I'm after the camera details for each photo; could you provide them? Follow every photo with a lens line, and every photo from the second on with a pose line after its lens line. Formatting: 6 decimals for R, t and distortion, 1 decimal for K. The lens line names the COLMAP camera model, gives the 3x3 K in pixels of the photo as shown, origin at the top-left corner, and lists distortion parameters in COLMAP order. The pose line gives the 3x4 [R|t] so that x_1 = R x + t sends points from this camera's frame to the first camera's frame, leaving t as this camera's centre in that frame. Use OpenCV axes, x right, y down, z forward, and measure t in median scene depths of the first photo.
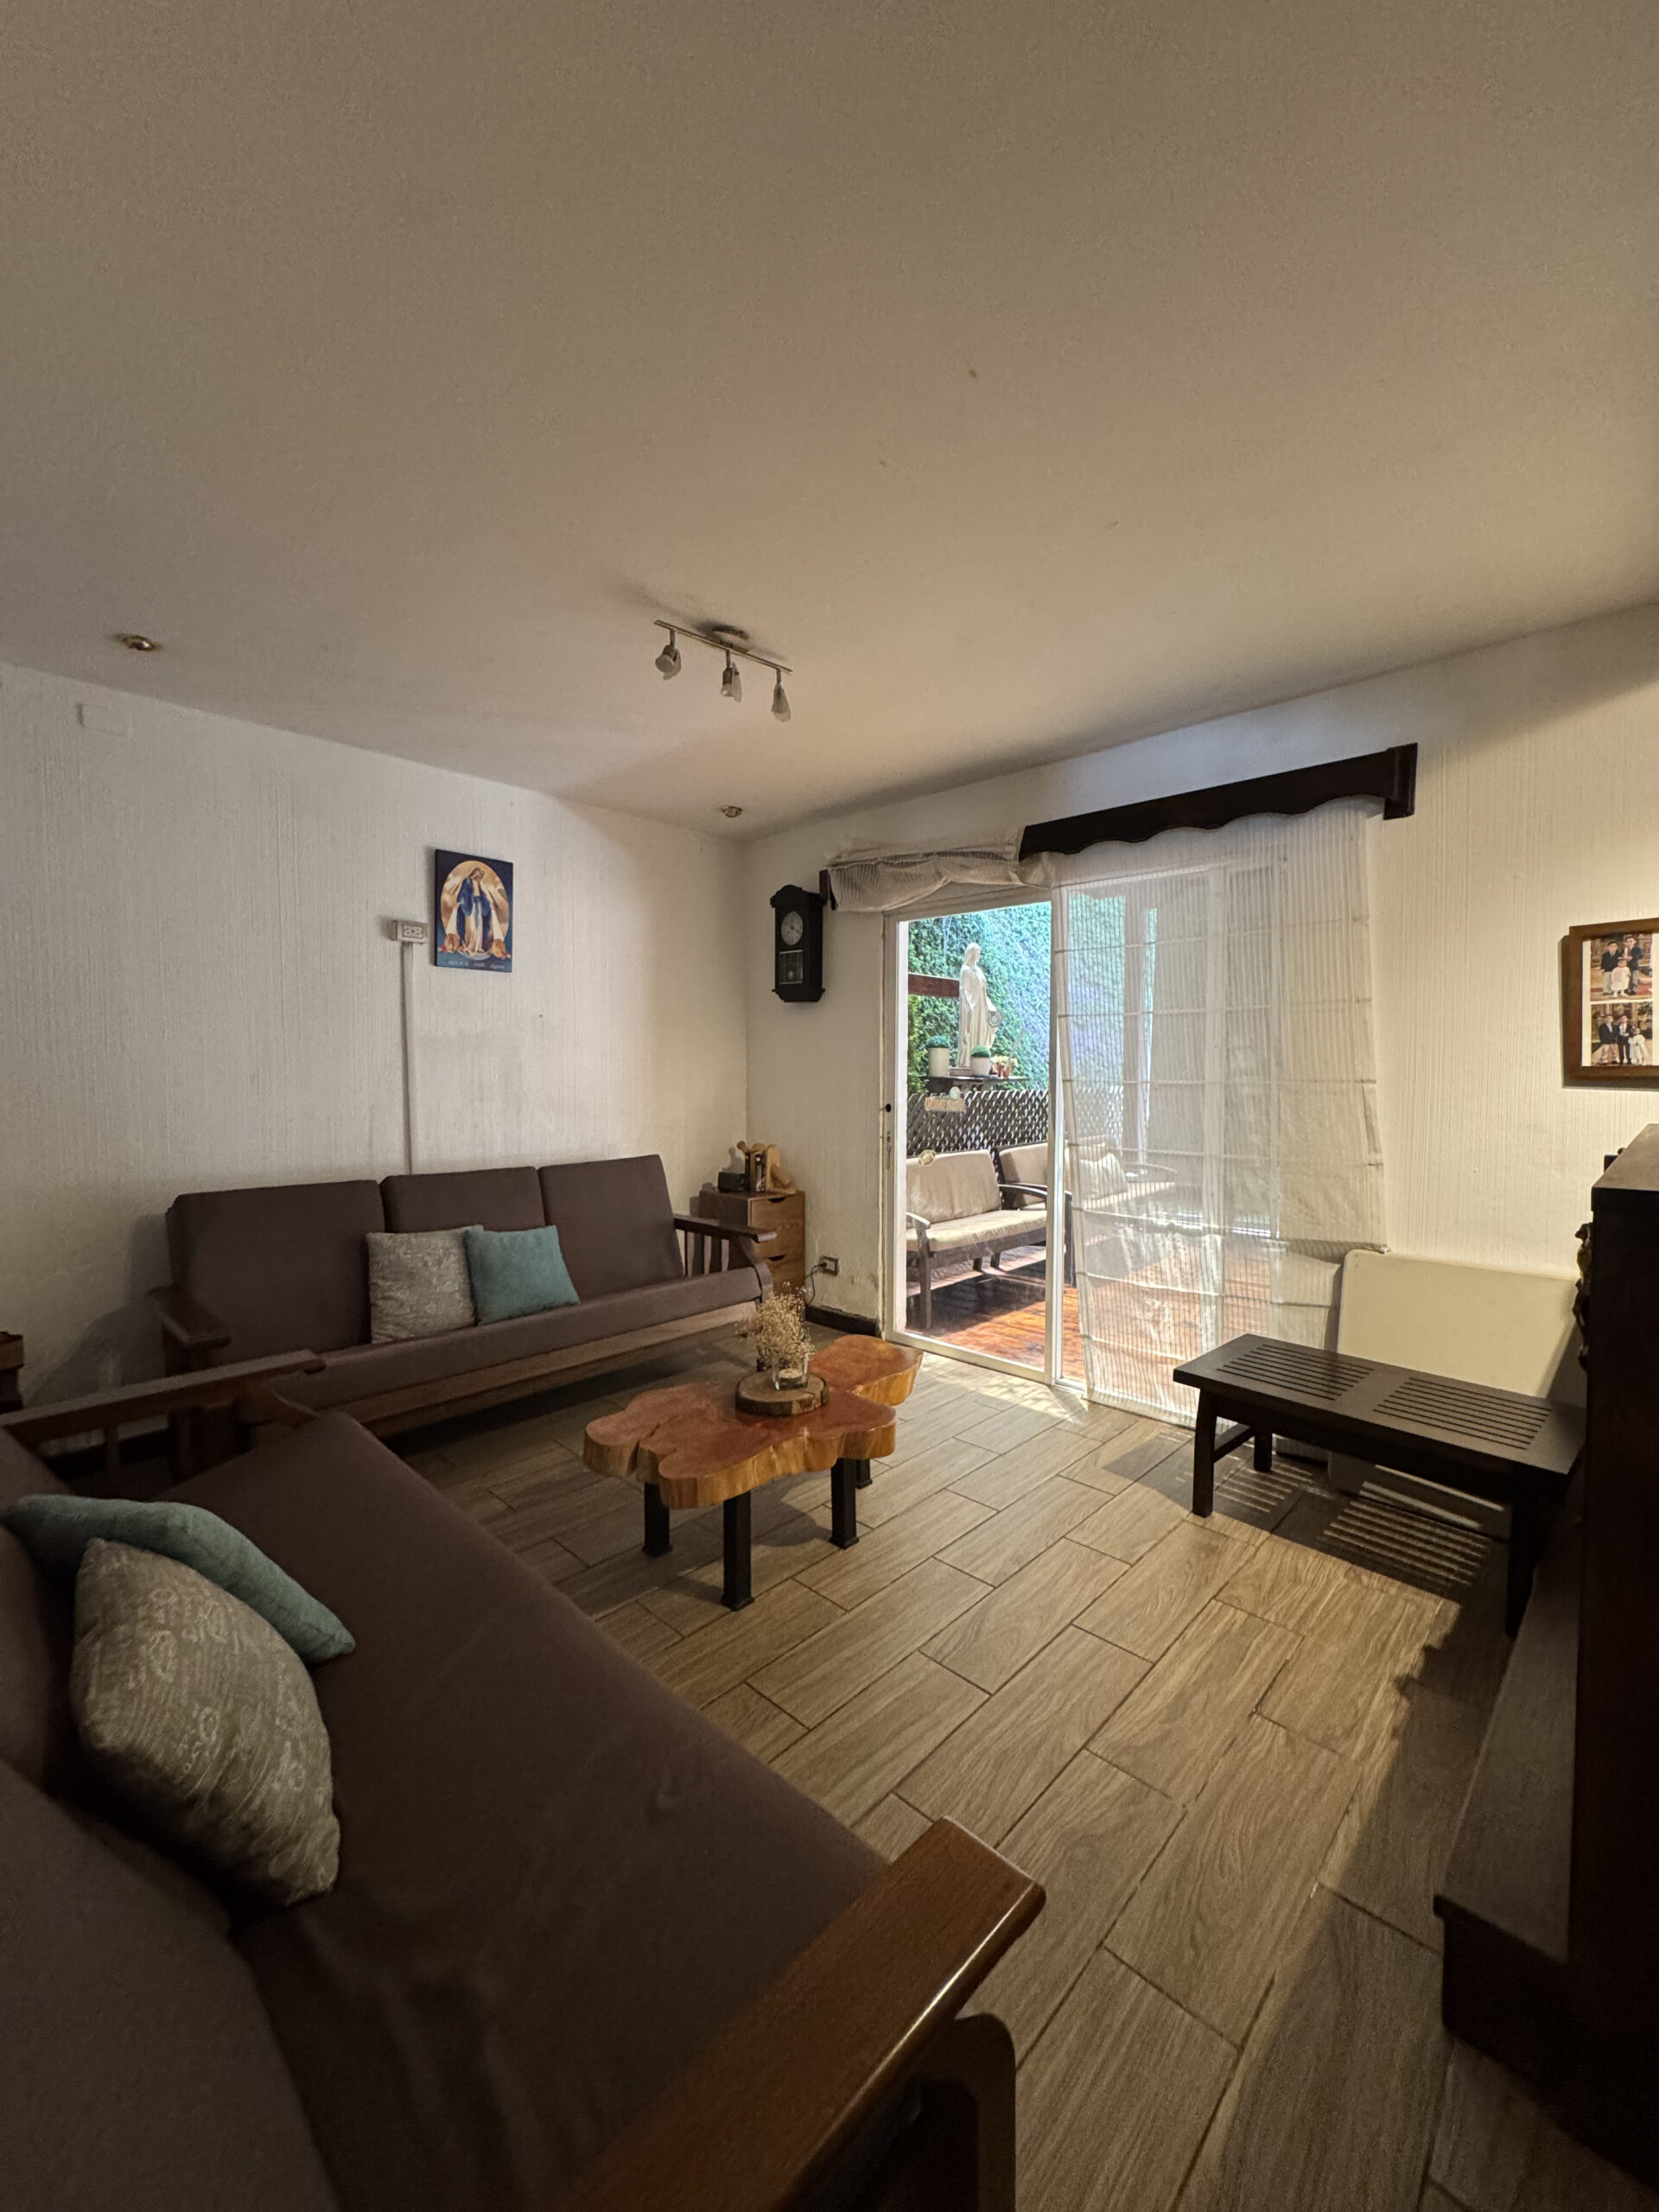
lens RADIAL K [[877.9, 0, 829.5], [0, 877.9, 1106.0], [0, 0, 1]] dist [-0.001822, 0.000072]
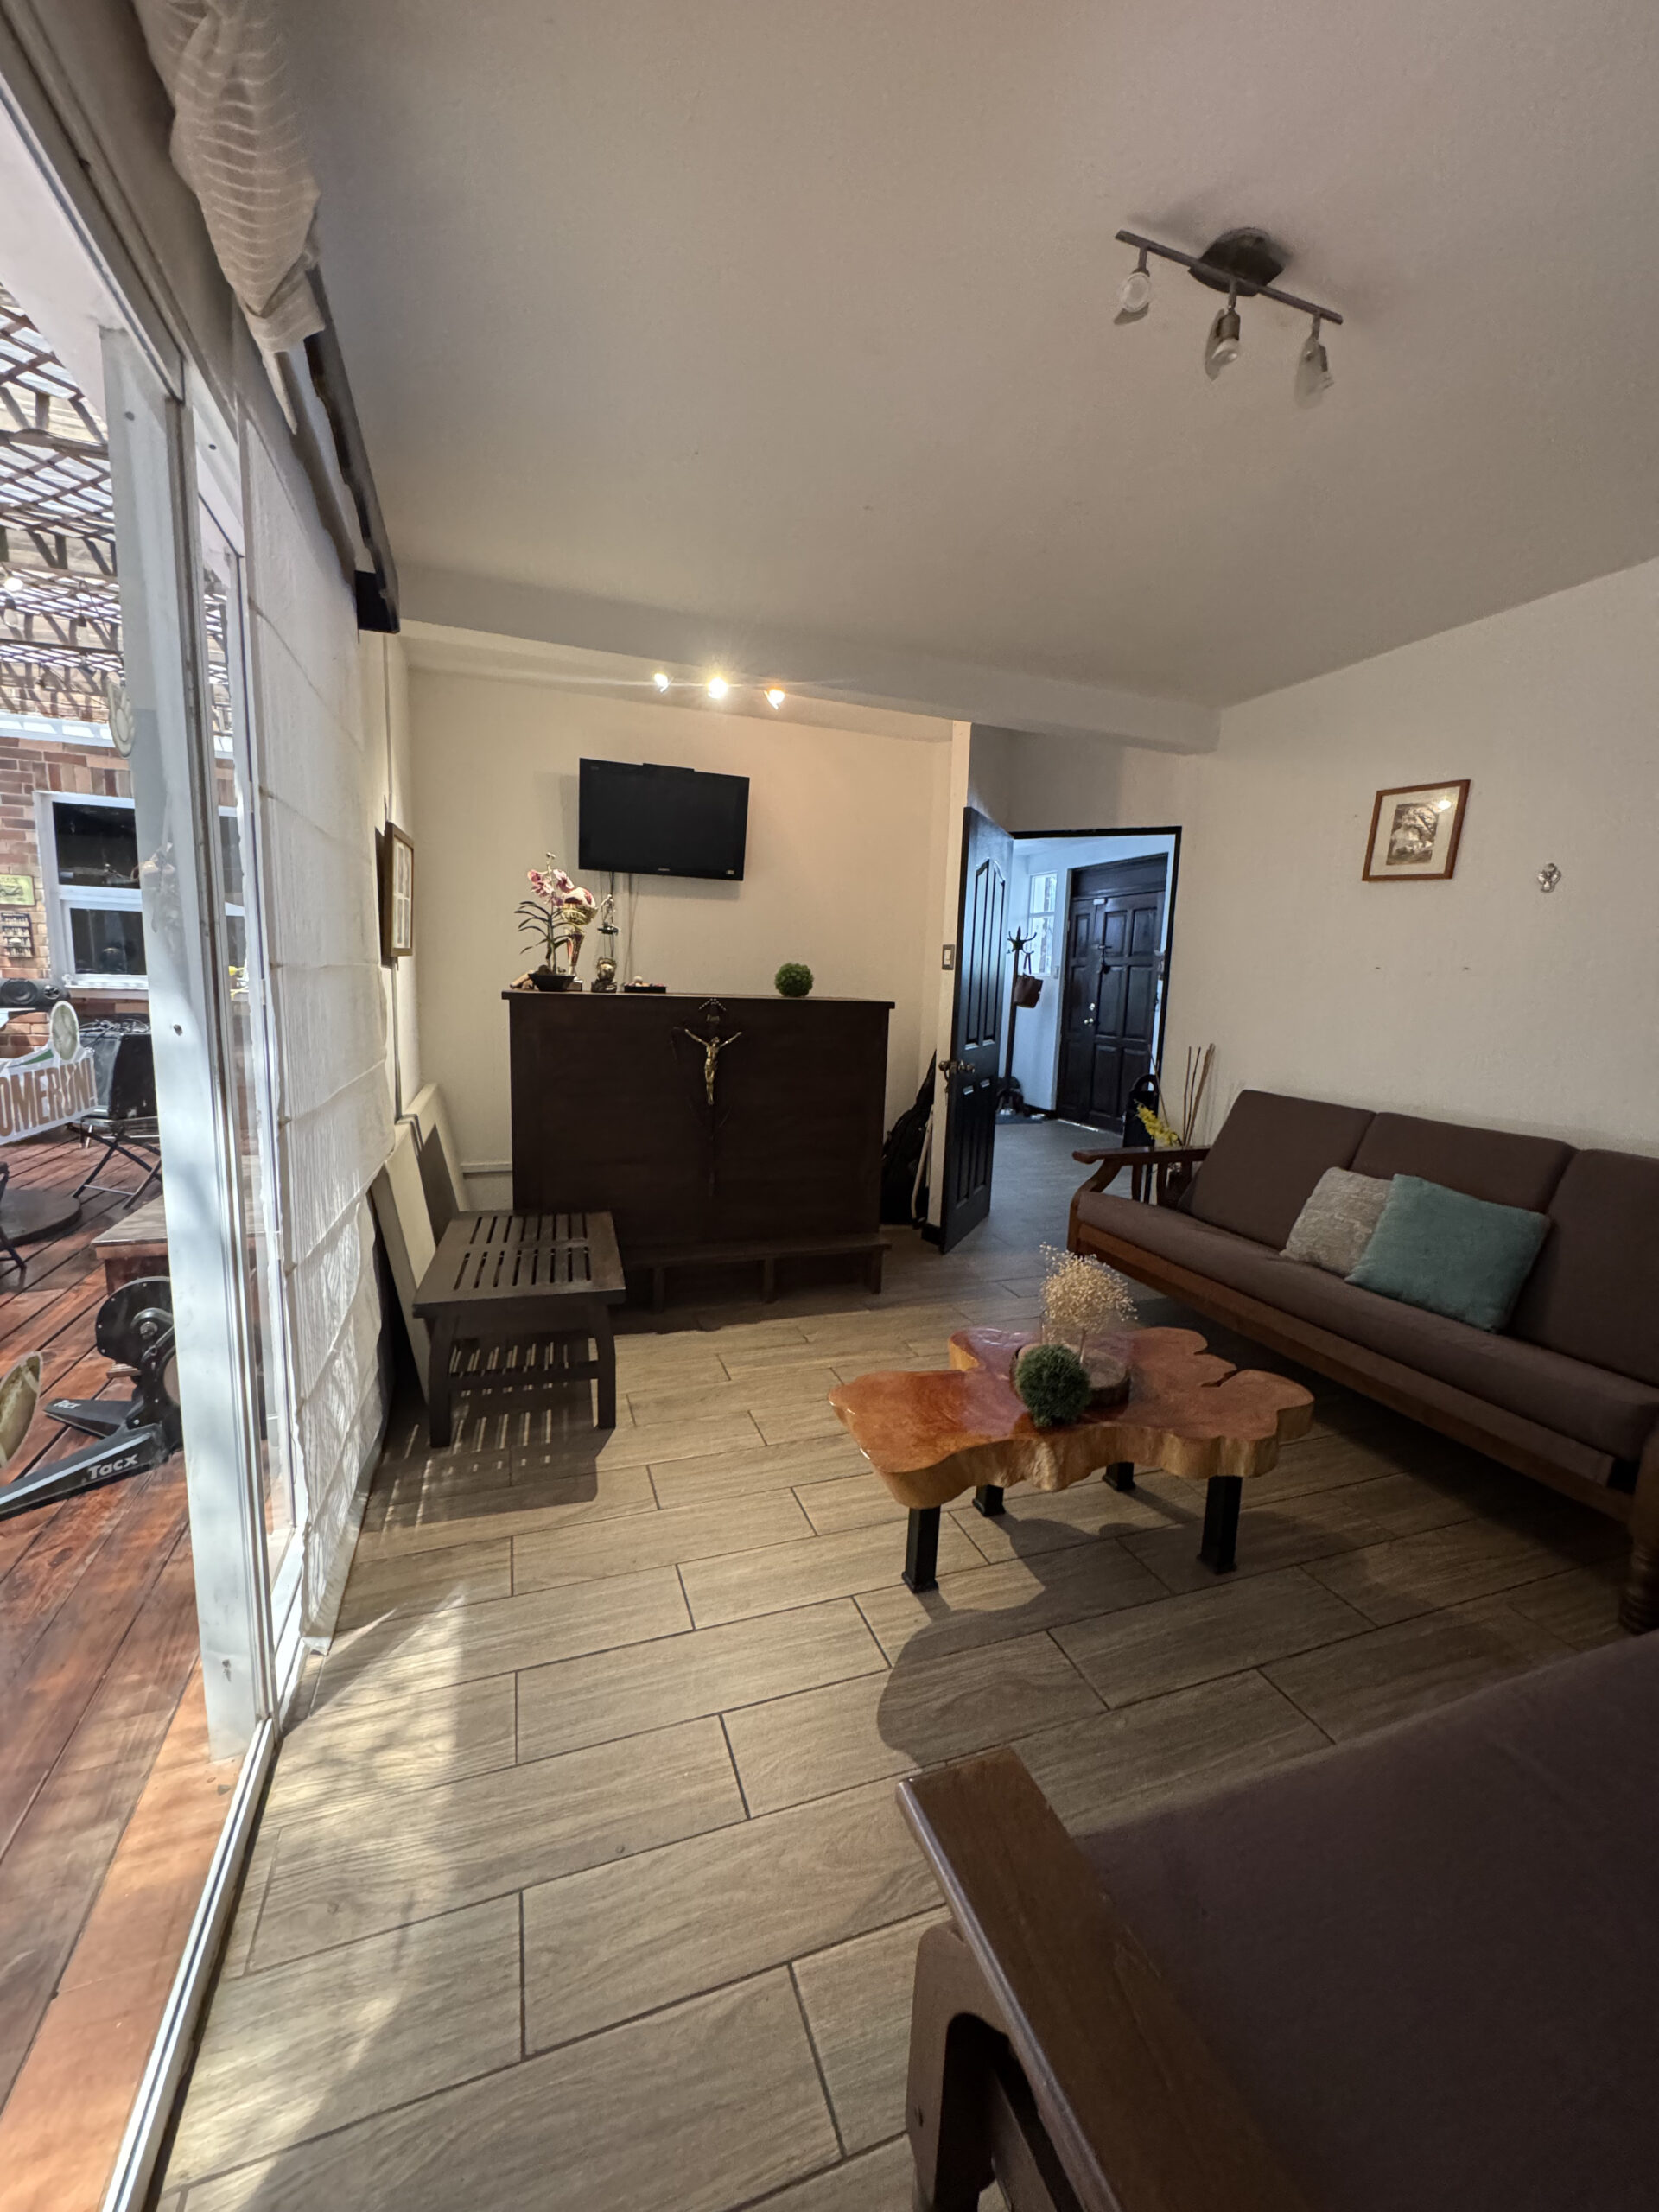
lens RADIAL K [[877.9, 0, 829.5], [0, 877.9, 1106.0], [0, 0, 1]] dist [-0.001822, 0.000072]
pose [[-0.899825, -0.087030, 0.427482, -0.129976], [-0.008240, 0.983115, 0.182804, -0.040975], [-0.436173, 0.160969, -0.885349, 1.277232]]
